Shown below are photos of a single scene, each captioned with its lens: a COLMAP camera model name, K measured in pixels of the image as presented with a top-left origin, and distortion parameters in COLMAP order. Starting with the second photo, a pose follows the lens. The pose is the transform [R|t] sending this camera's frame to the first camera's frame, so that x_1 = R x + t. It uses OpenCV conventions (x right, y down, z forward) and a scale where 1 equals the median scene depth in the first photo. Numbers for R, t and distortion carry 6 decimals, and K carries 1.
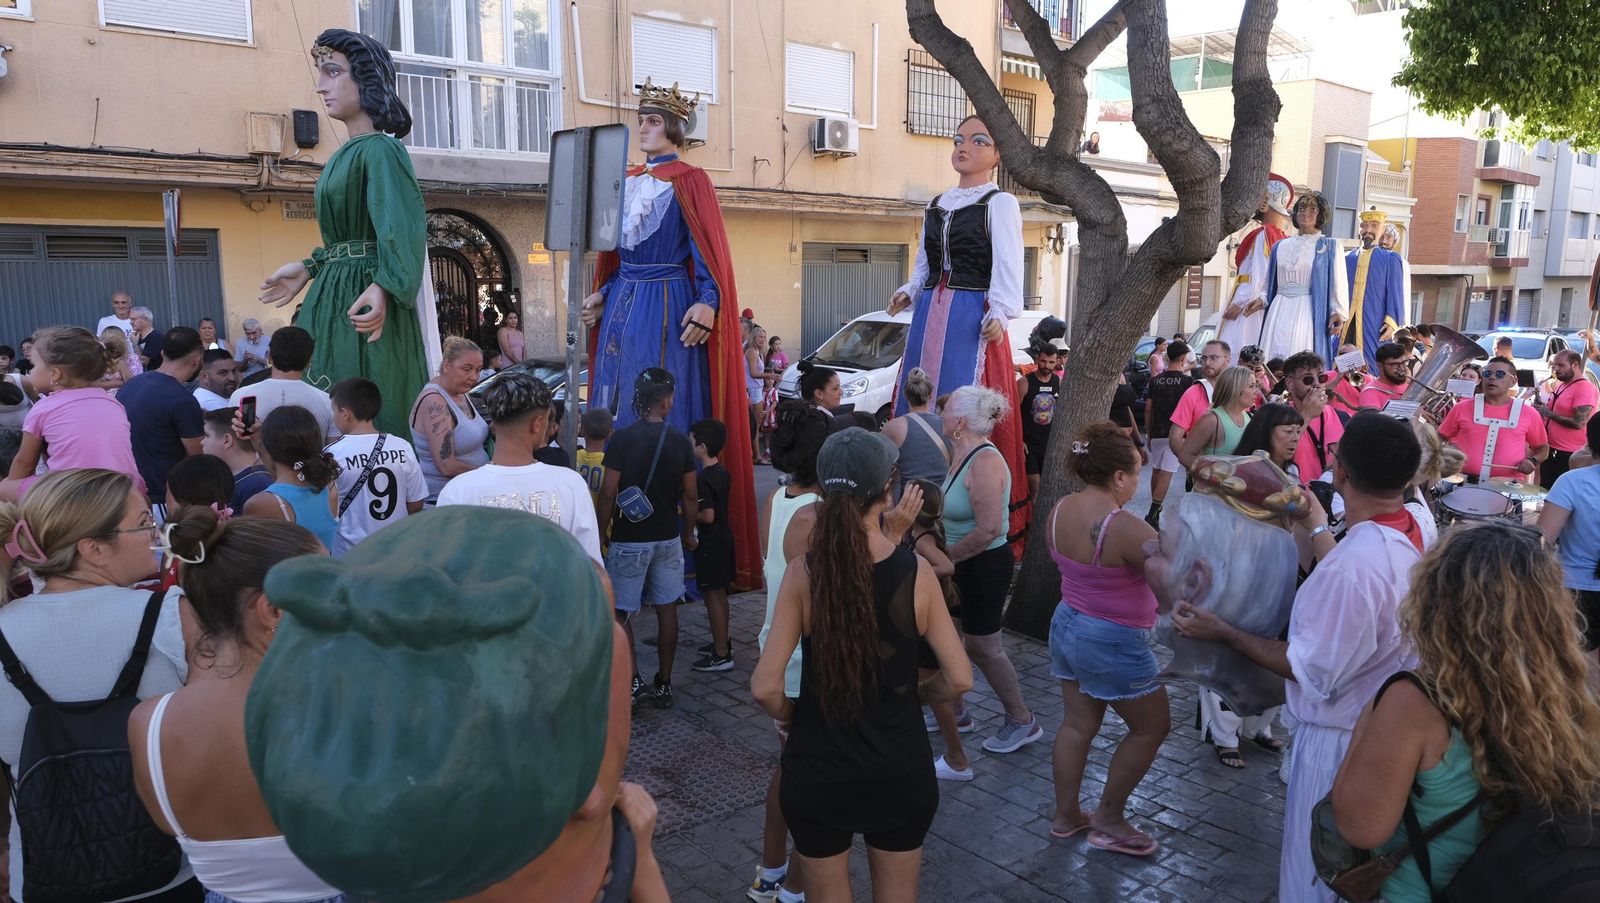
lens RADIAL K [[1079.2, 0, 804.1], [0, 1079.2, 456.1], [0, 0, 1]] dist [-0.033523, 0.017659]
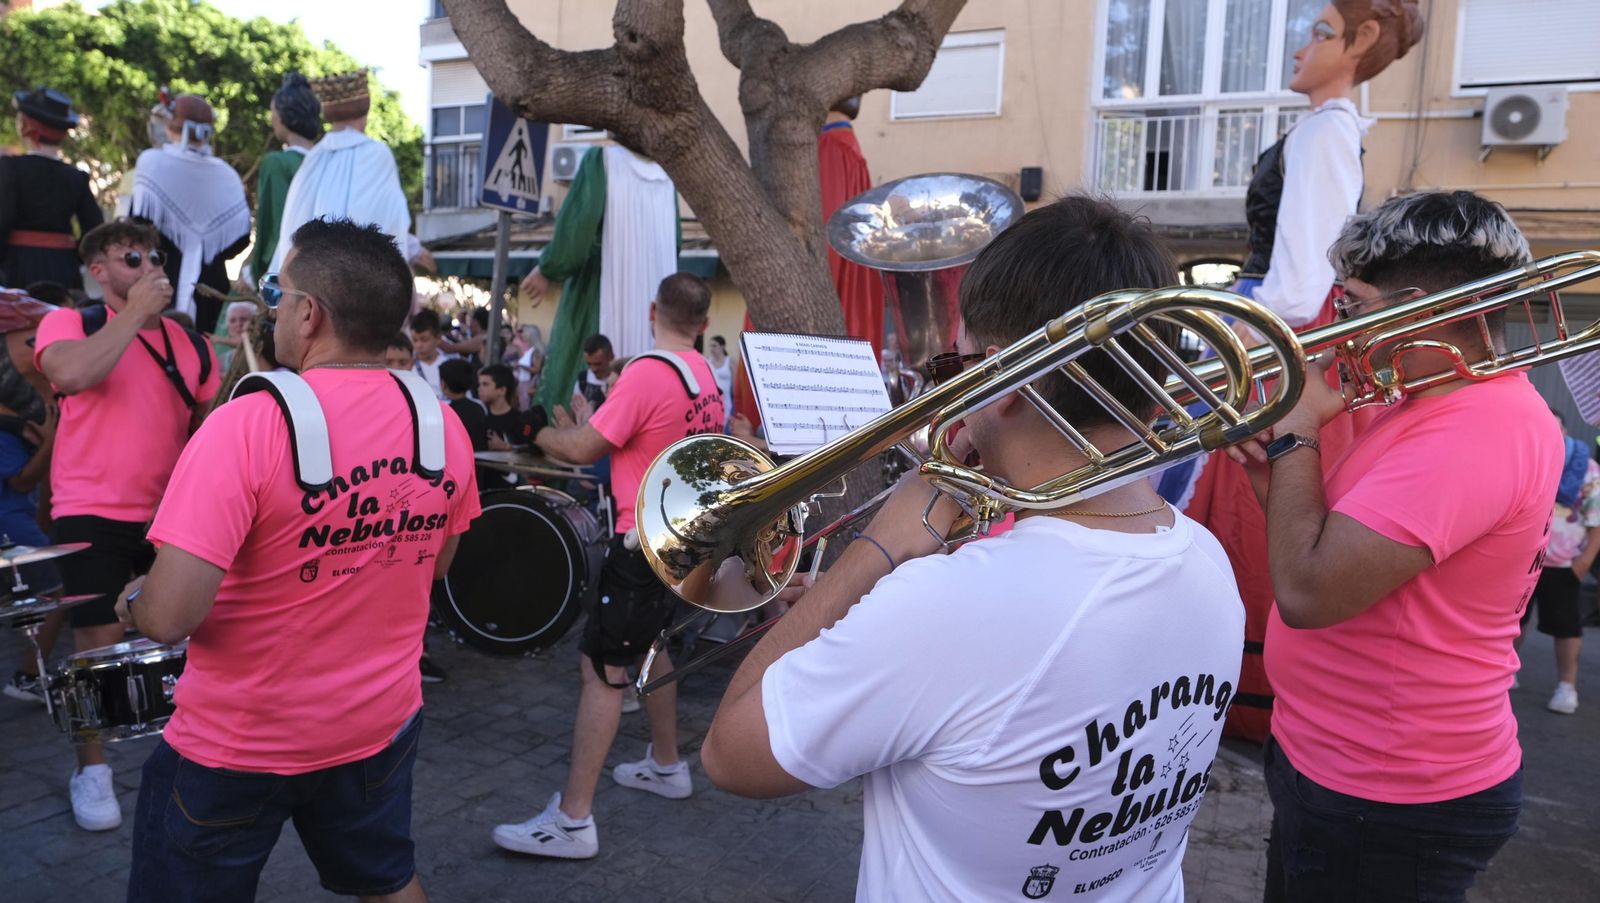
lens RADIAL K [[1062.3, 0, 806.8], [0, 1062.3, 476.2], [0, 0, 1]] dist [-0.005572, -0.003765]
pose [[0.432813, 0.107120, -0.895097, 0.385075], [-0.200174, 0.979547, 0.020434, 0.005784], [0.878978, 0.170331, 0.445404, 0.335724]]
